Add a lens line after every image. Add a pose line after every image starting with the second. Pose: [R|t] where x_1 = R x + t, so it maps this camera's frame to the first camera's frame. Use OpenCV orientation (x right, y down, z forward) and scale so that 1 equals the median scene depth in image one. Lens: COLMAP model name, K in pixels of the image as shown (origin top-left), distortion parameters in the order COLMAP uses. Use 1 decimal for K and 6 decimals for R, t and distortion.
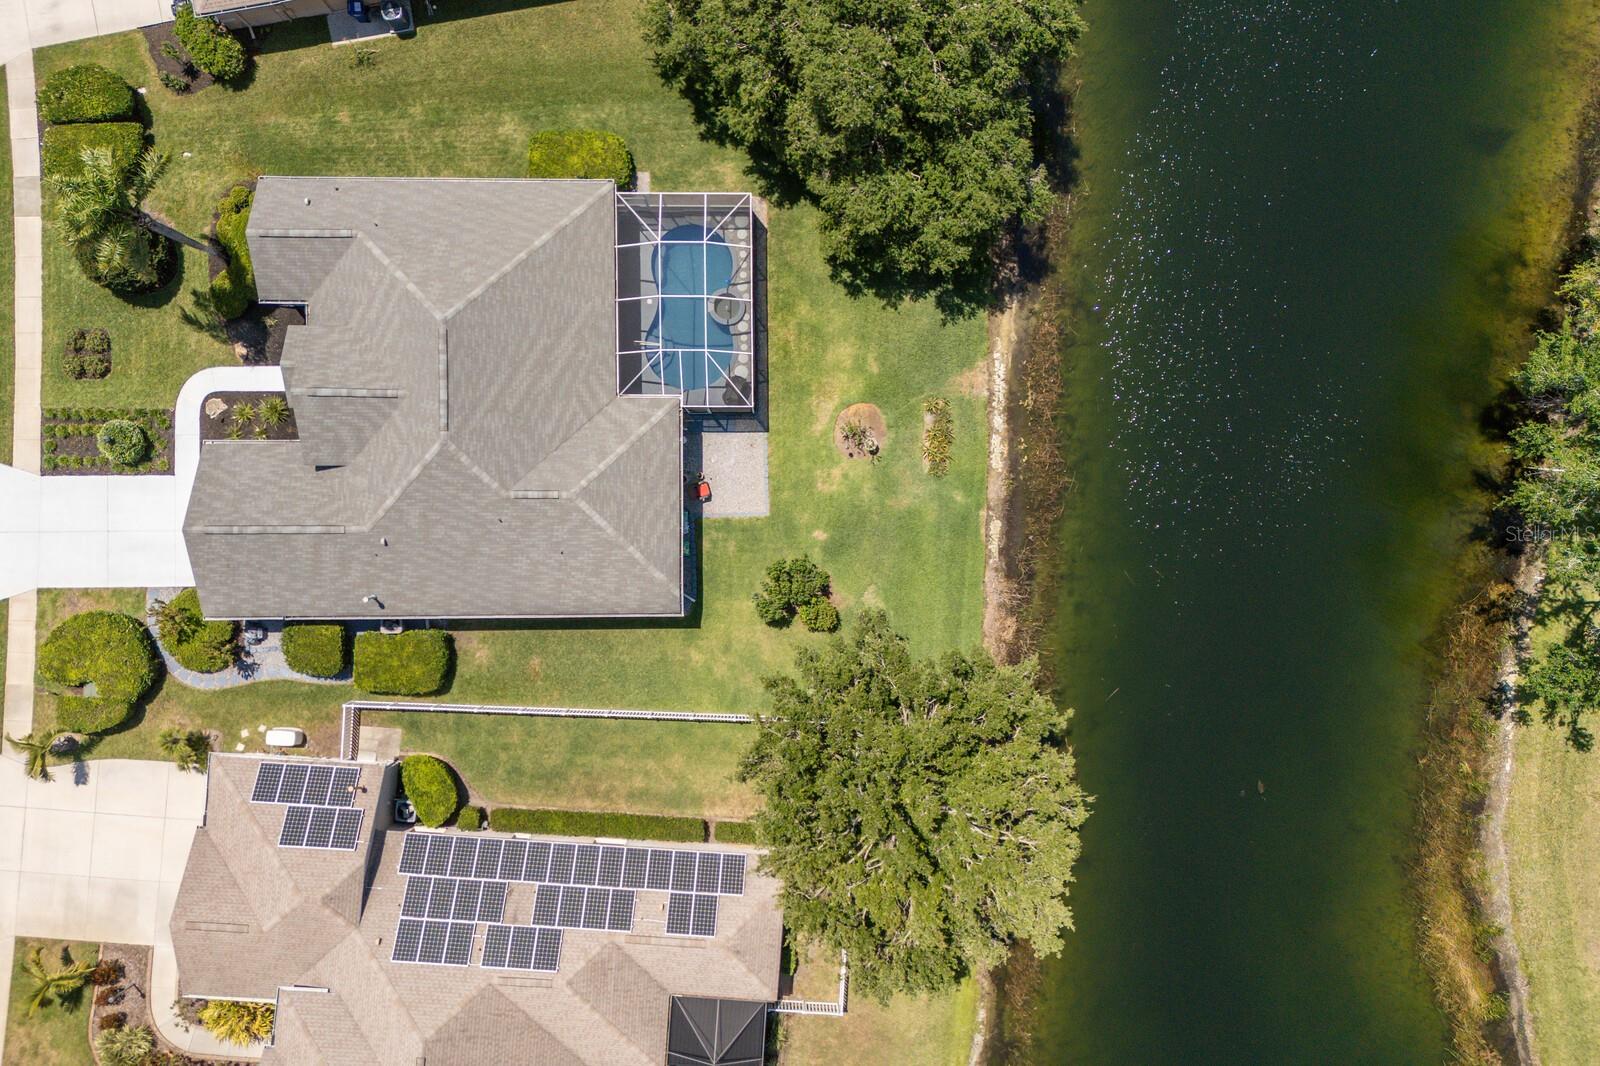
lens RADIAL K [[1177.8, 0, 794.5], [0, 1177.8, 533.7], [0, 0, 1]] dist [0.121379, -0.181926]
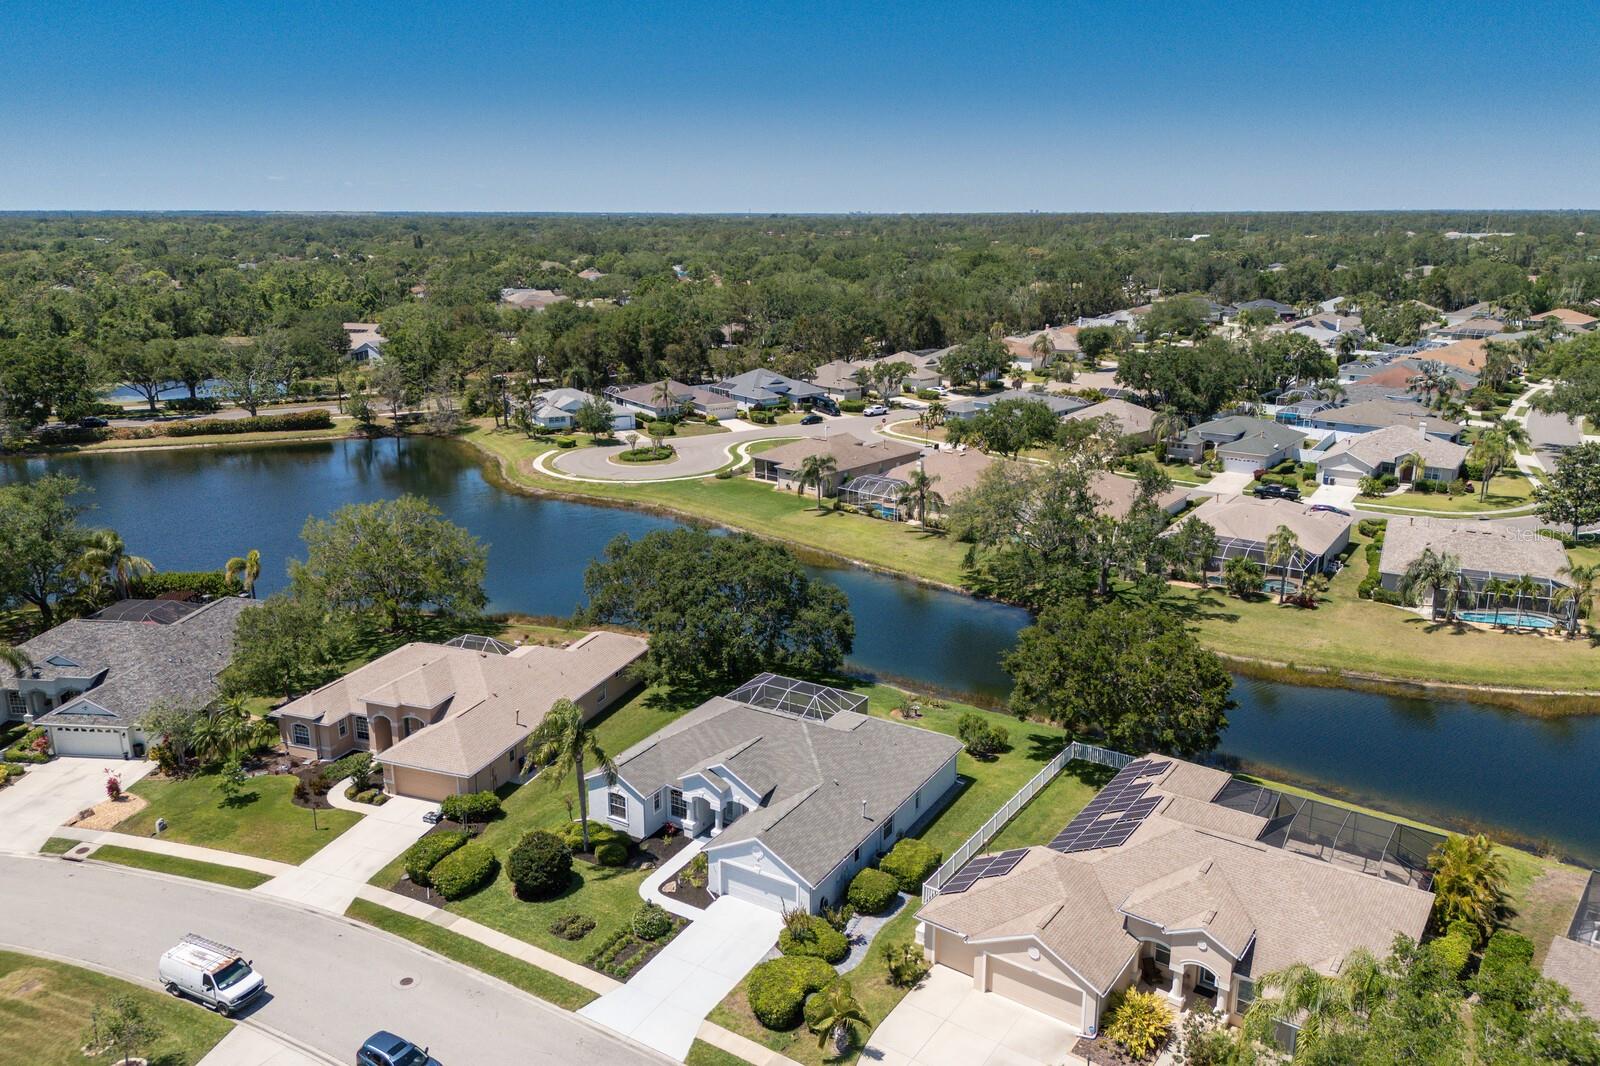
lens RADIAL K [[1177.8, 0, 794.5], [0, 1177.8, 533.7], [0, 0, 1]] dist [0.121379, -0.181926]
pose [[0.521535, -0.254642, 0.814345, -1.354104], [0.853227, 0.158179, -0.496975, 0.583232], [-0.002262, 0.954011, 0.299764, 0.257614]]
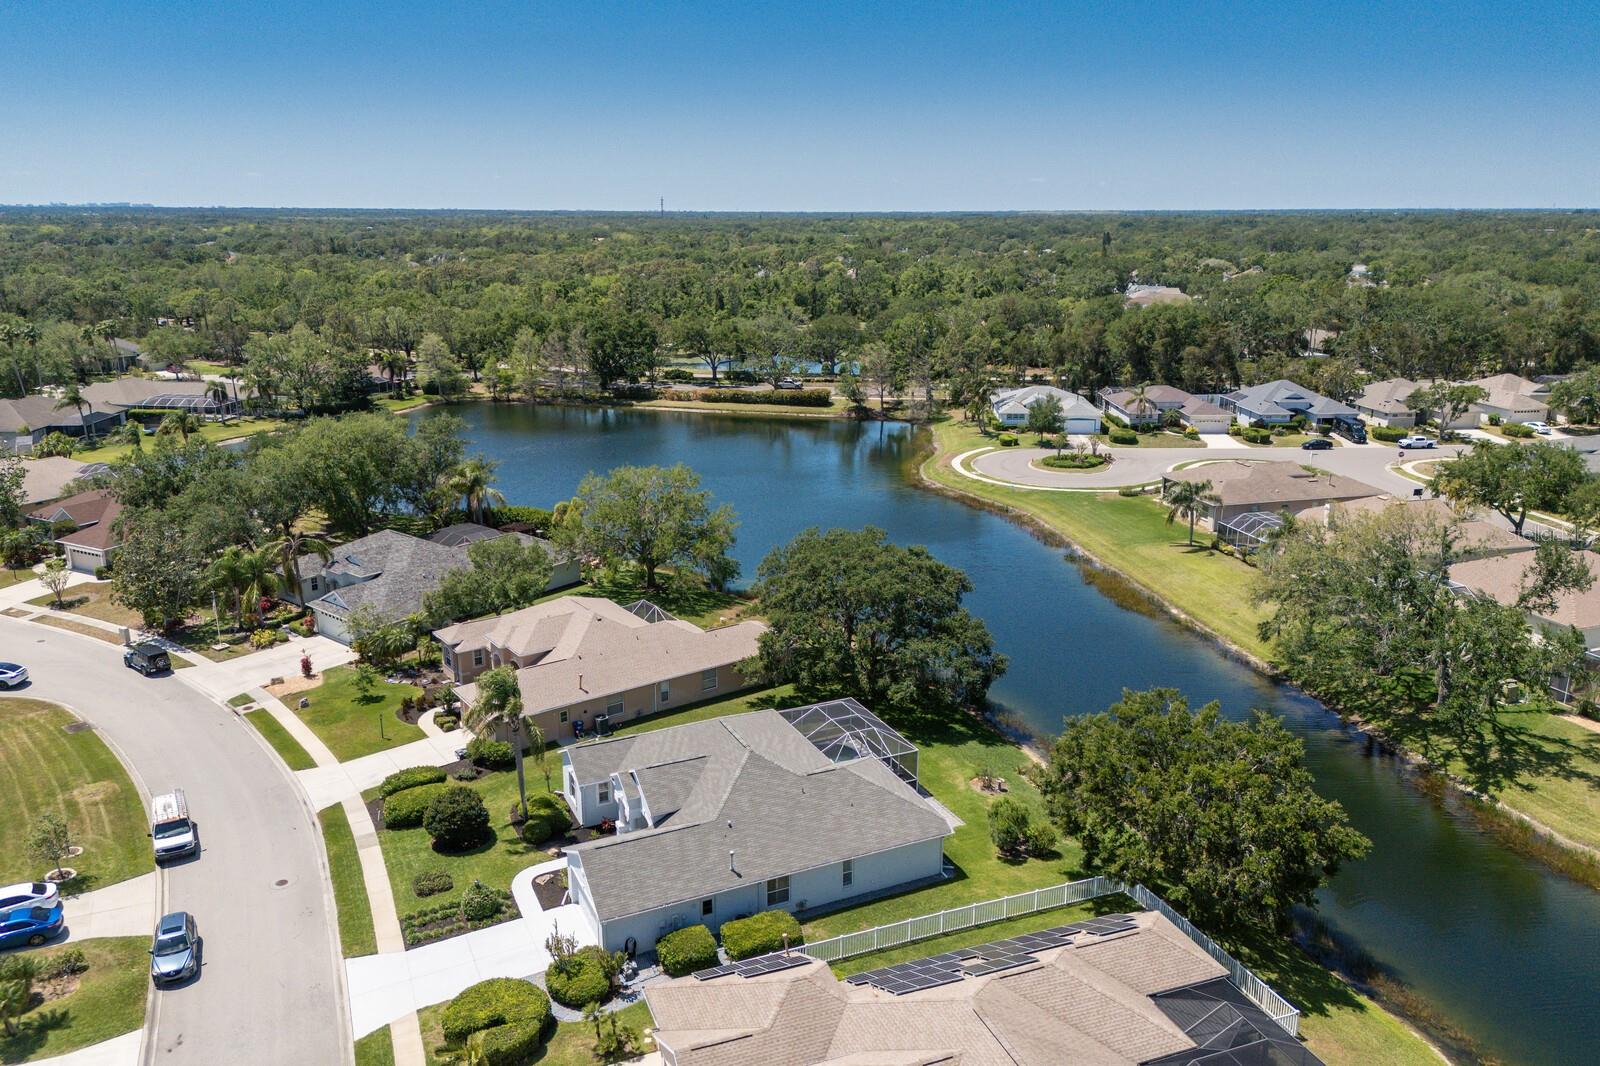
lens RADIAL K [[1177.8, 0, 794.5], [0, 1177.8, 533.7], [0, 0, 1]] dist [0.121379, -0.181926]
pose [[0.909822, -0.139892, 0.390711, -0.680692], [0.414519, 0.261051, -0.871795, 0.990461], [0.019962, 0.955135, 0.295497, 0.297763]]
